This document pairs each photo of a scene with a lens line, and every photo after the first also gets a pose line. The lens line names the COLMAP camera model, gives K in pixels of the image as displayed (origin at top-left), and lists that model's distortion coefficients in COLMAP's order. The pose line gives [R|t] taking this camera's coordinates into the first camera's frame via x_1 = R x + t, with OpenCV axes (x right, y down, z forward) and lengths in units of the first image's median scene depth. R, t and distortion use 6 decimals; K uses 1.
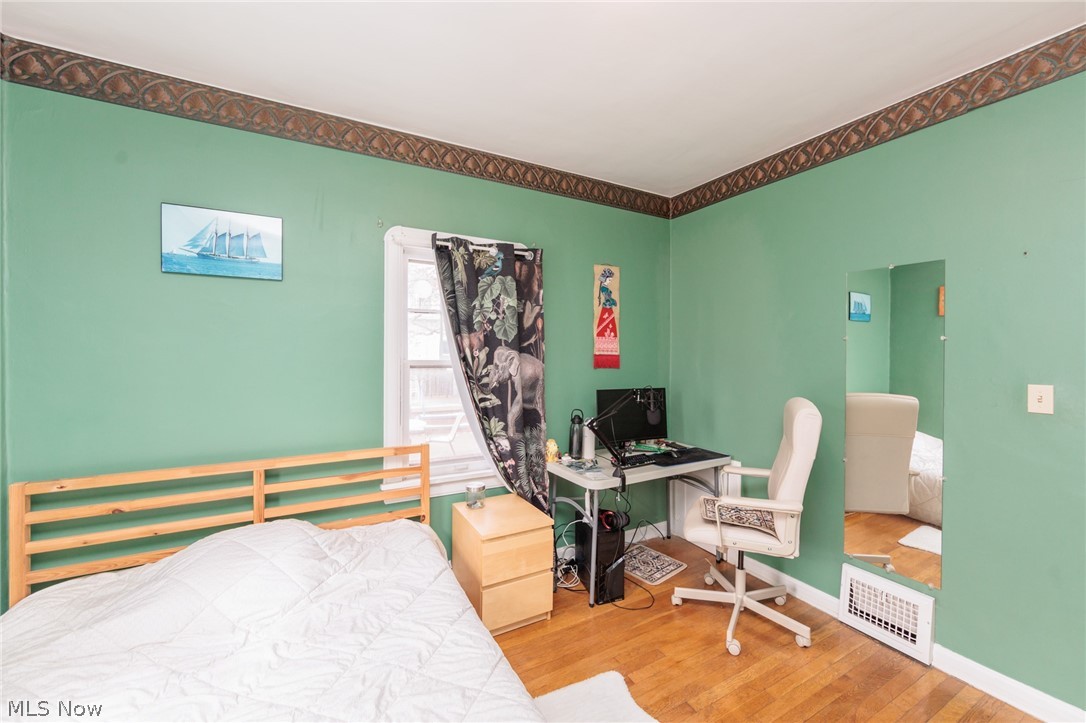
lens RADIAL K [[433.8, 0, 541.7], [0, 433.8, 356.0], [0, 0, 1]] dist [-0.002146, 0.000072]
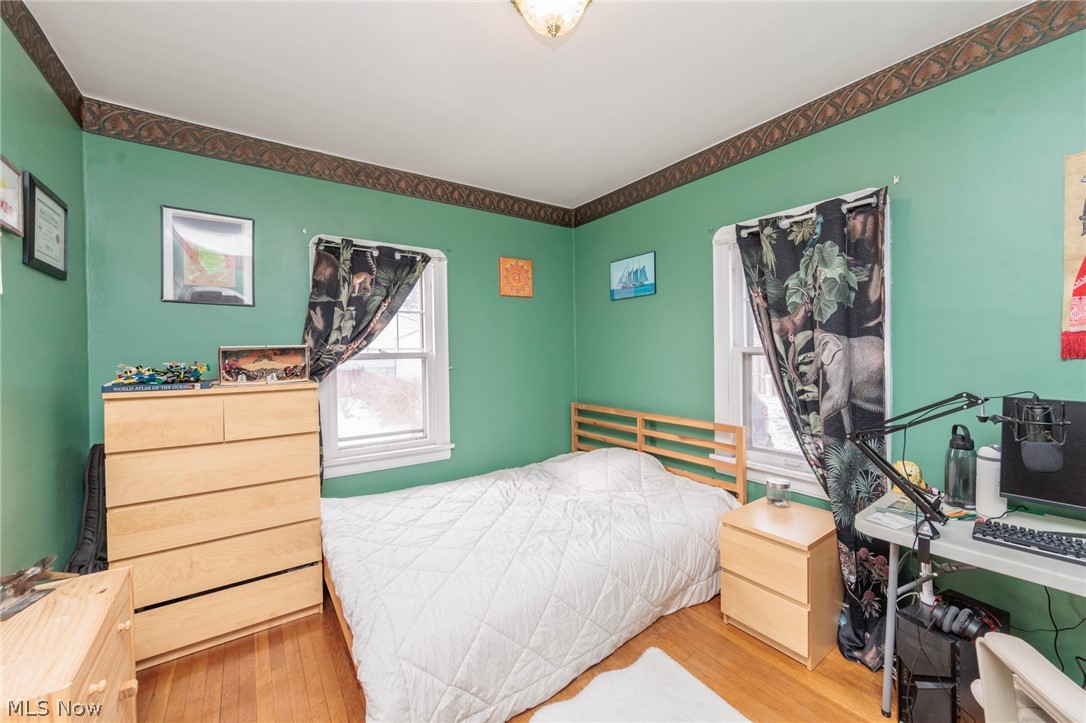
lens RADIAL K [[433.8, 0, 541.7], [0, 433.8, 356.0], [0, 0, 1]] dist [-0.002146, 0.000072]
pose [[0.089122, 0.003694, -0.996014, 0.702526], [0.003661, 0.999985, 0.004036, 0.025156], [0.996014, -0.004006, 0.089107, 0.408769]]
